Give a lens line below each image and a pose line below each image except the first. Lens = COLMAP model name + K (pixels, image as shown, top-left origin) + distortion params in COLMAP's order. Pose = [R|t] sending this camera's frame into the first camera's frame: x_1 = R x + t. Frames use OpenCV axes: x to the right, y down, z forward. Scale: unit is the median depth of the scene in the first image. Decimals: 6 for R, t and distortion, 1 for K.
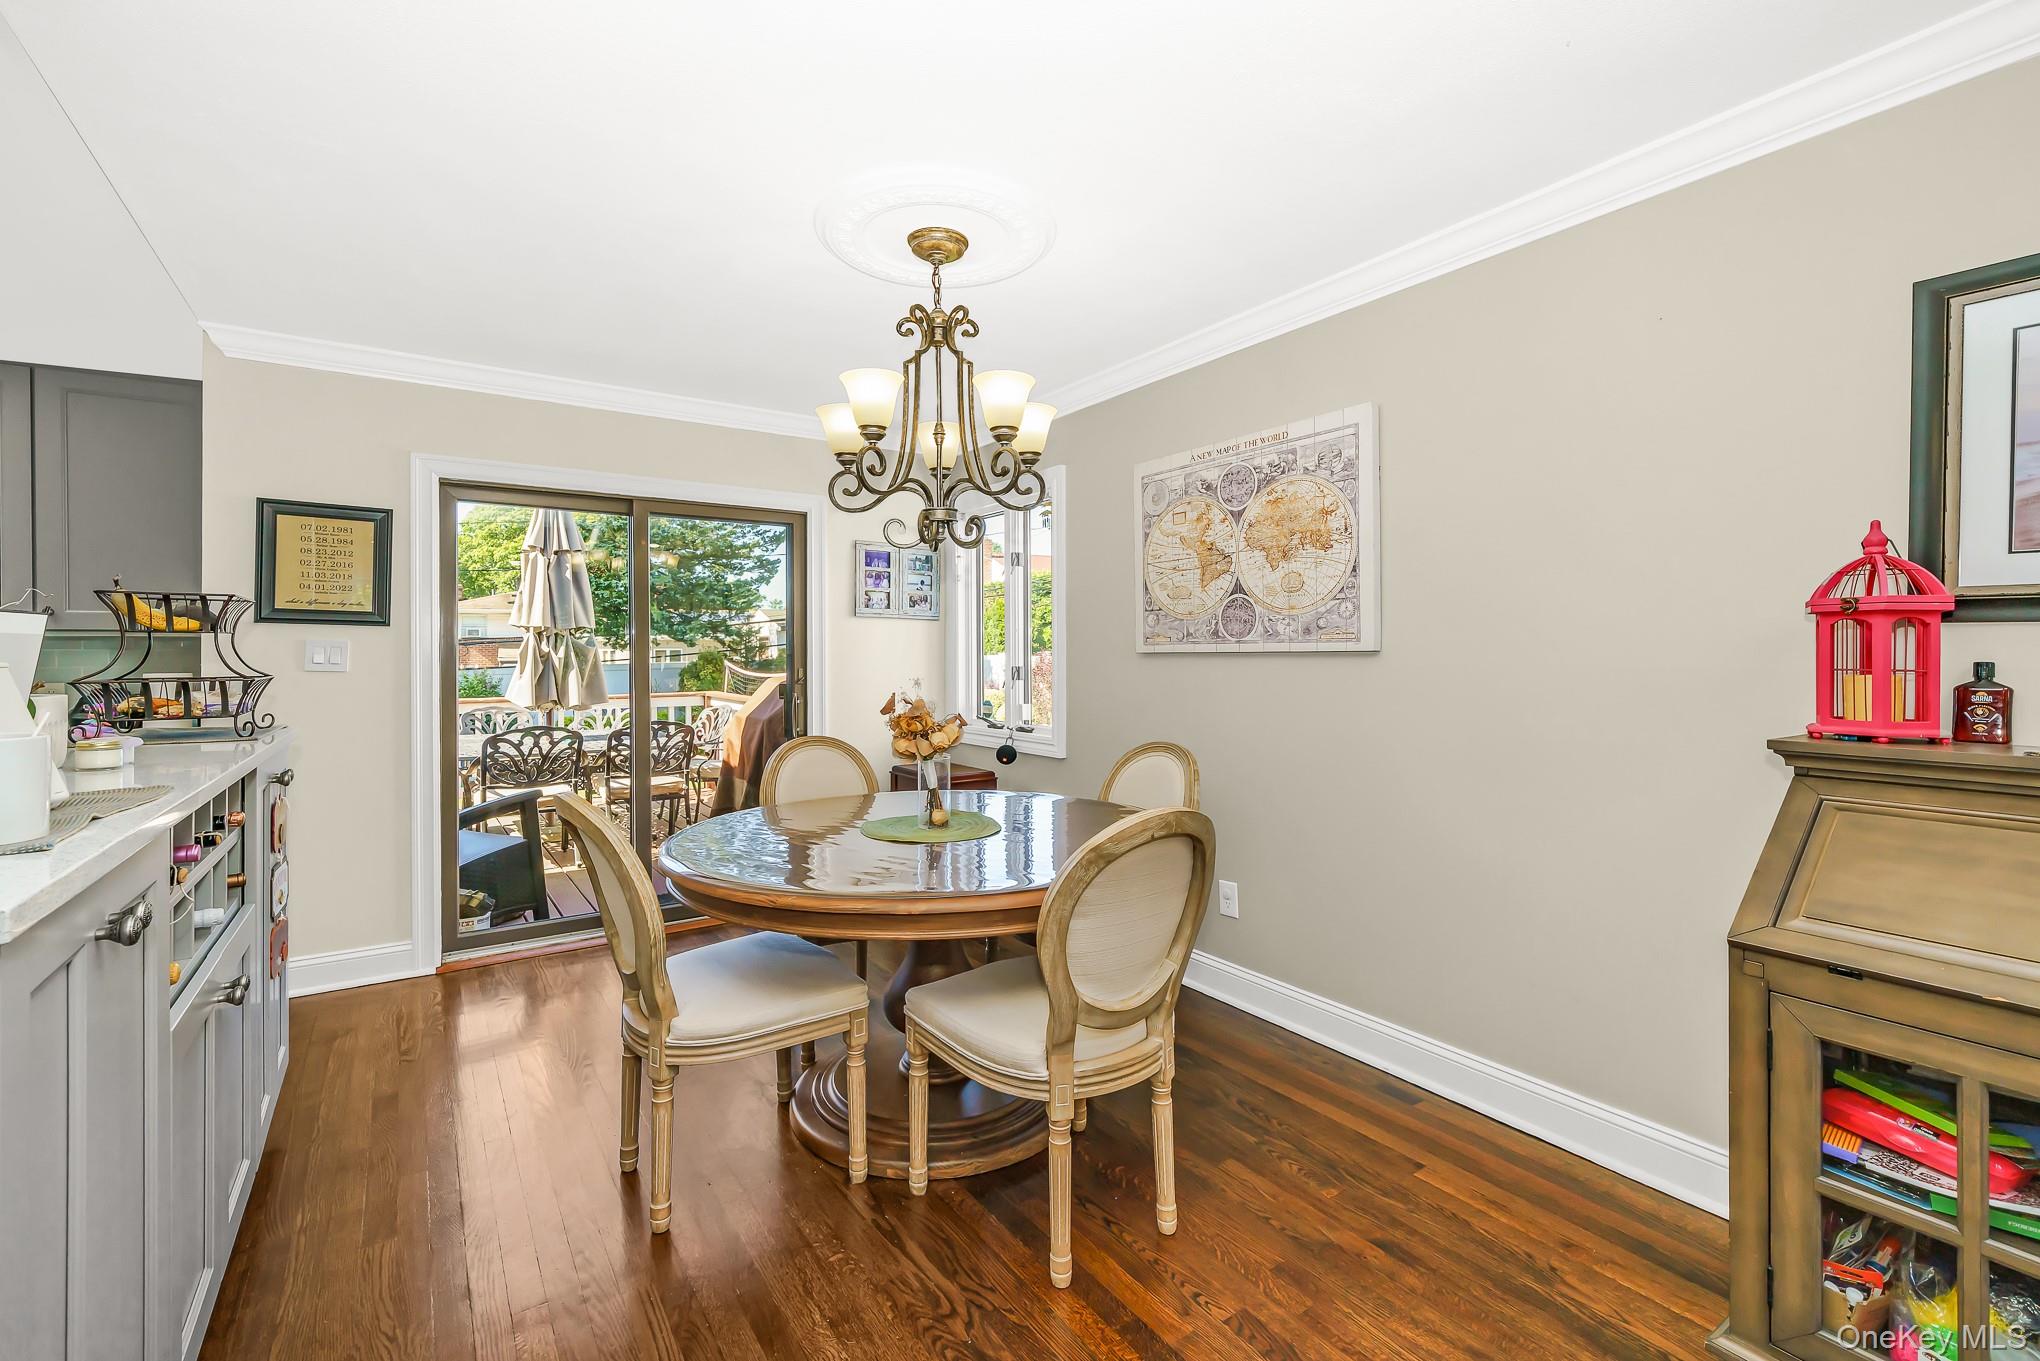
lens RADIAL K [[860.1, 0, 985.5], [0, 860.1, 651.6], [0, 0, 1]] dist [0.001231, -0.000169]
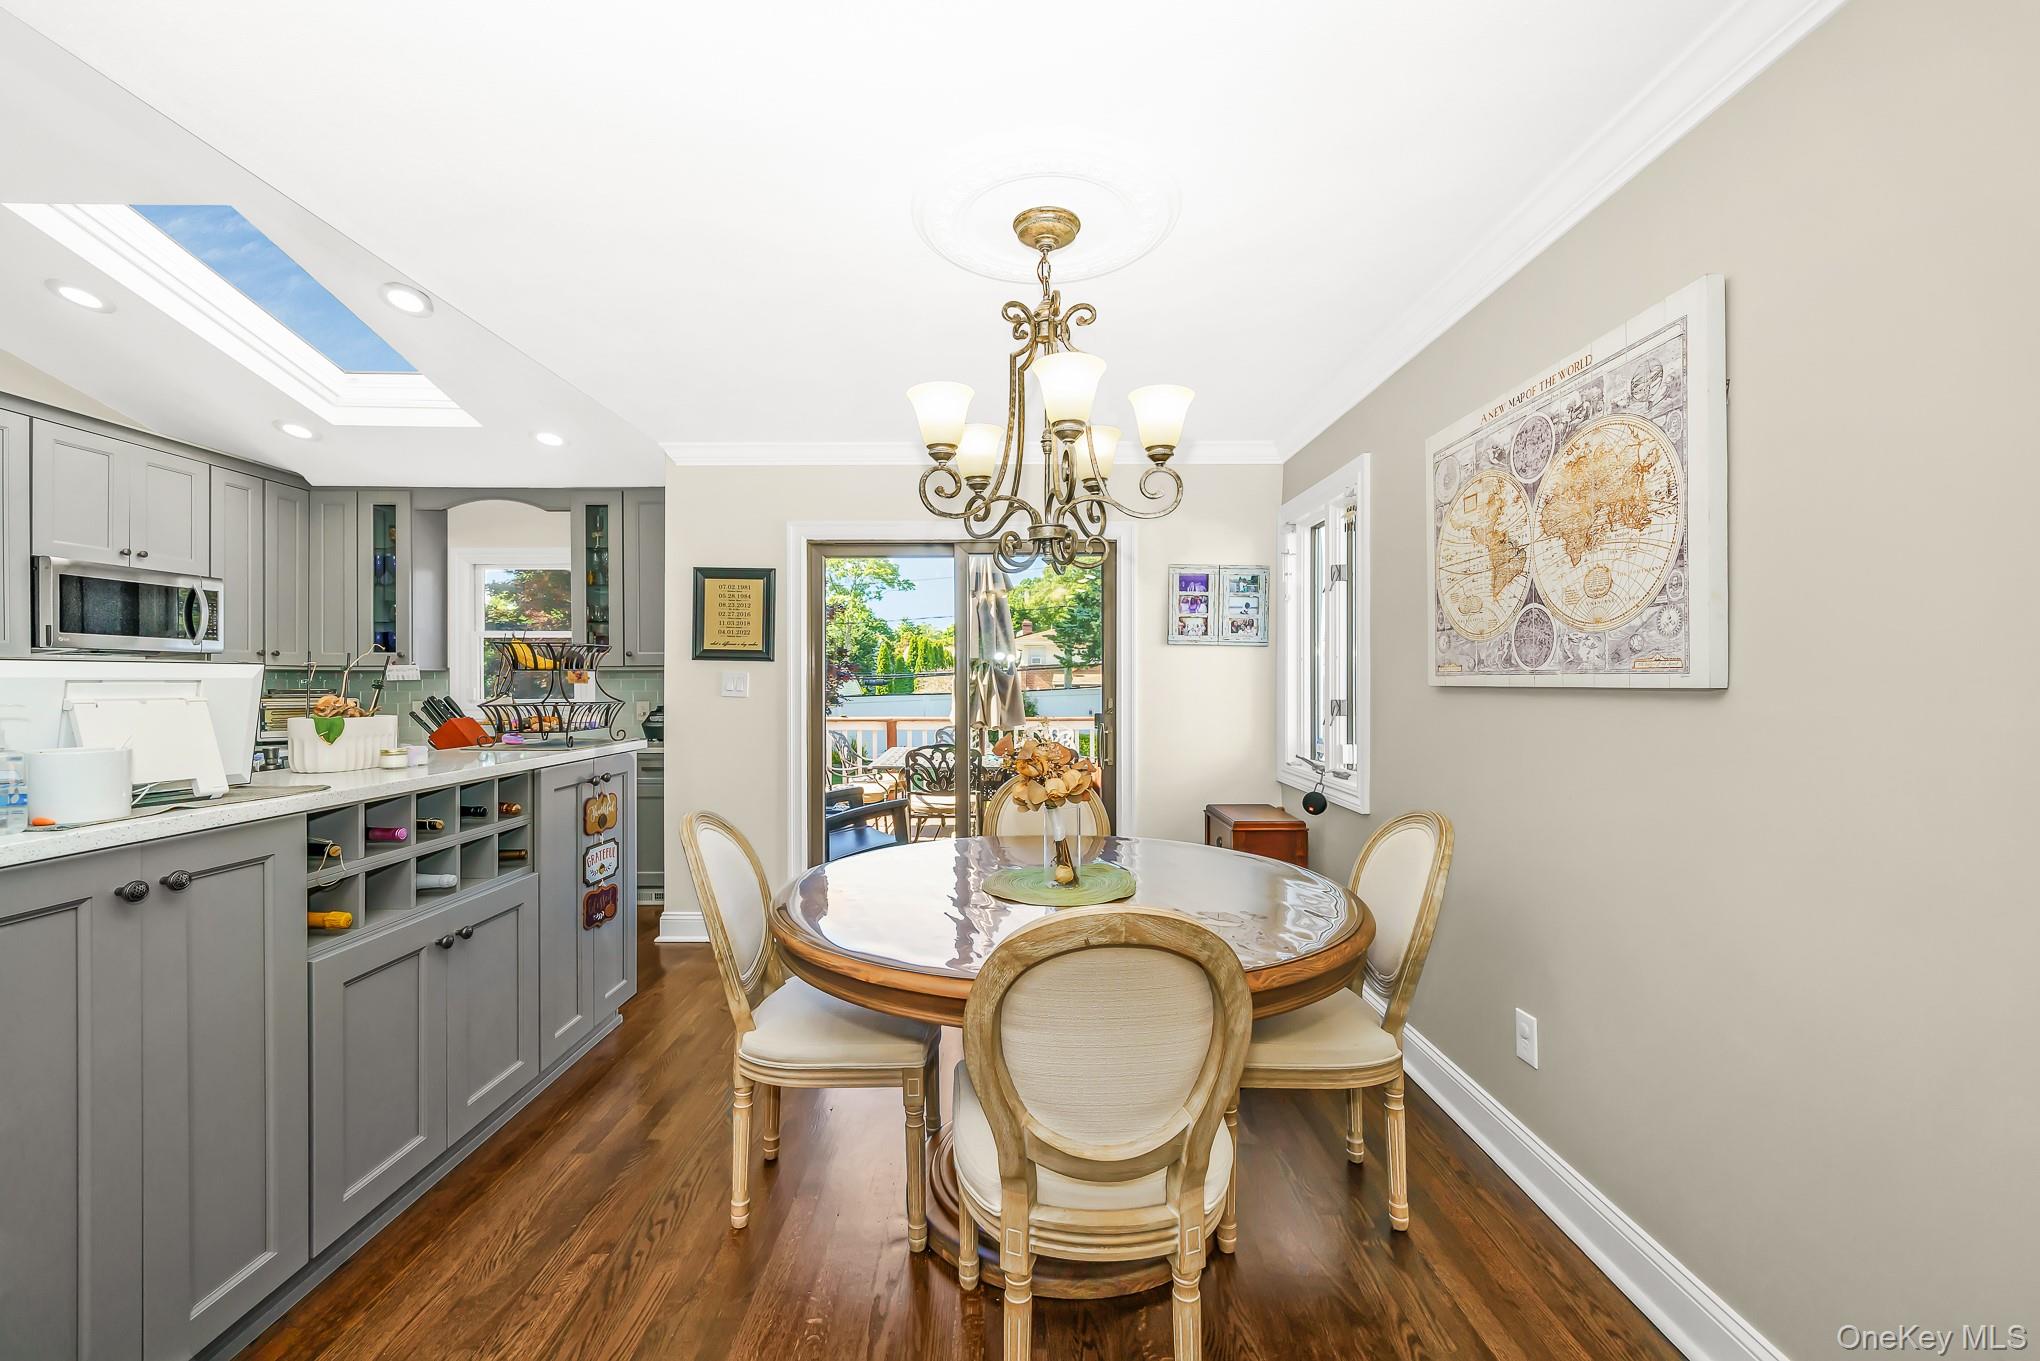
lens RADIAL K [[822.0, 0, 1020.0], [0, 822.0, 680.5], [0, 0, 1]] dist [0.001318, 0.000038]
pose [[0.837939, 0.001913, -0.545760, 0.305031], [0.001185, 0.999985, 0.005325, -0.008536], [0.545762, -0.005109, 0.837924, 0.214573]]
